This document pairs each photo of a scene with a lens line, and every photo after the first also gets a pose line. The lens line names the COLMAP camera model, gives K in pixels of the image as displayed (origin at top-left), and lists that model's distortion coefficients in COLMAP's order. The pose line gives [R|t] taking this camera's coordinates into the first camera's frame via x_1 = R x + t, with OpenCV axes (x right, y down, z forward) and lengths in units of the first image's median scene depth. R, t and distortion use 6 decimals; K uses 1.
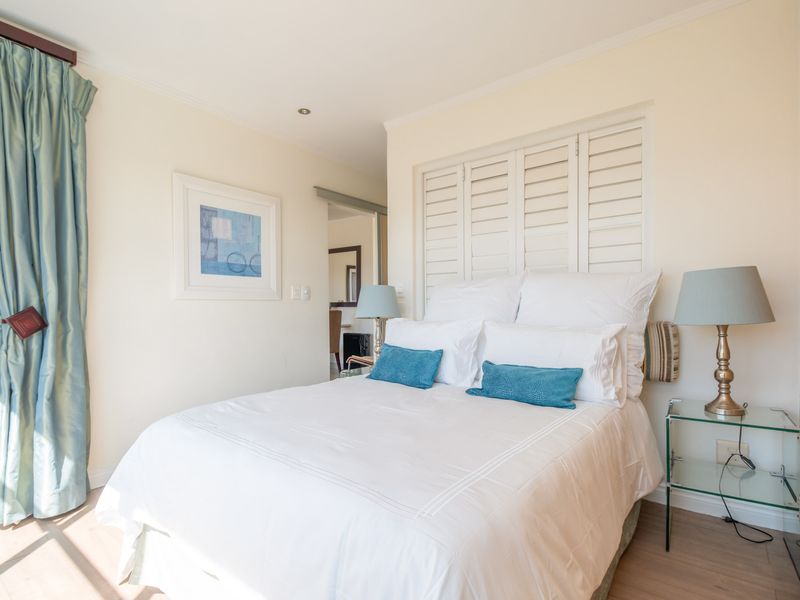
lens RADIAL K [[380.2, 0, 403.9], [0, 380.2, 306.9], [0, 0, 1]] dist [-0.001990, -0.000769]
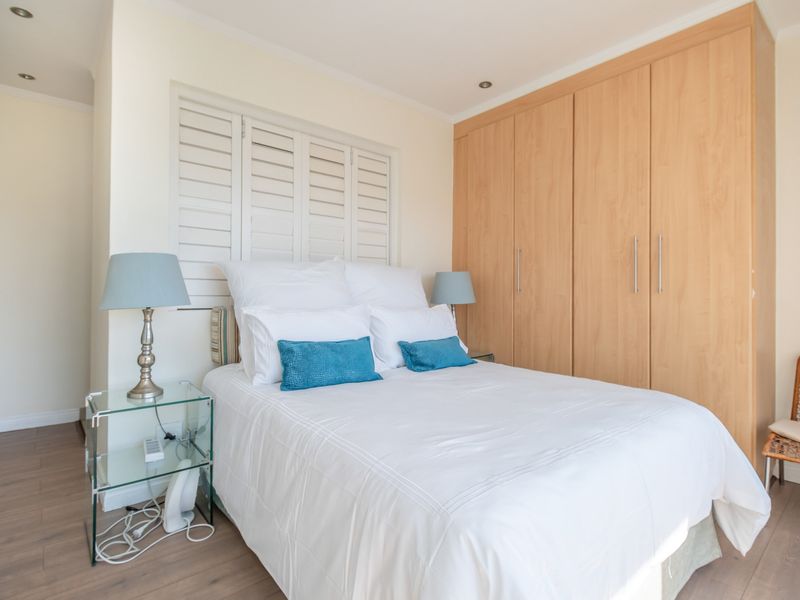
lens RADIAL K [[413.4, 0, 403.8], [0, 413.4, 295.3], [0, 0, 1]] dist [0.016800, -0.009579]
pose [[0.217168, -0.001626, 0.976133, -0.563667], [-0.002739, 0.999994, 0.002276, 0.003187], [-0.976130, -0.003167, 0.217162, 0.416915]]
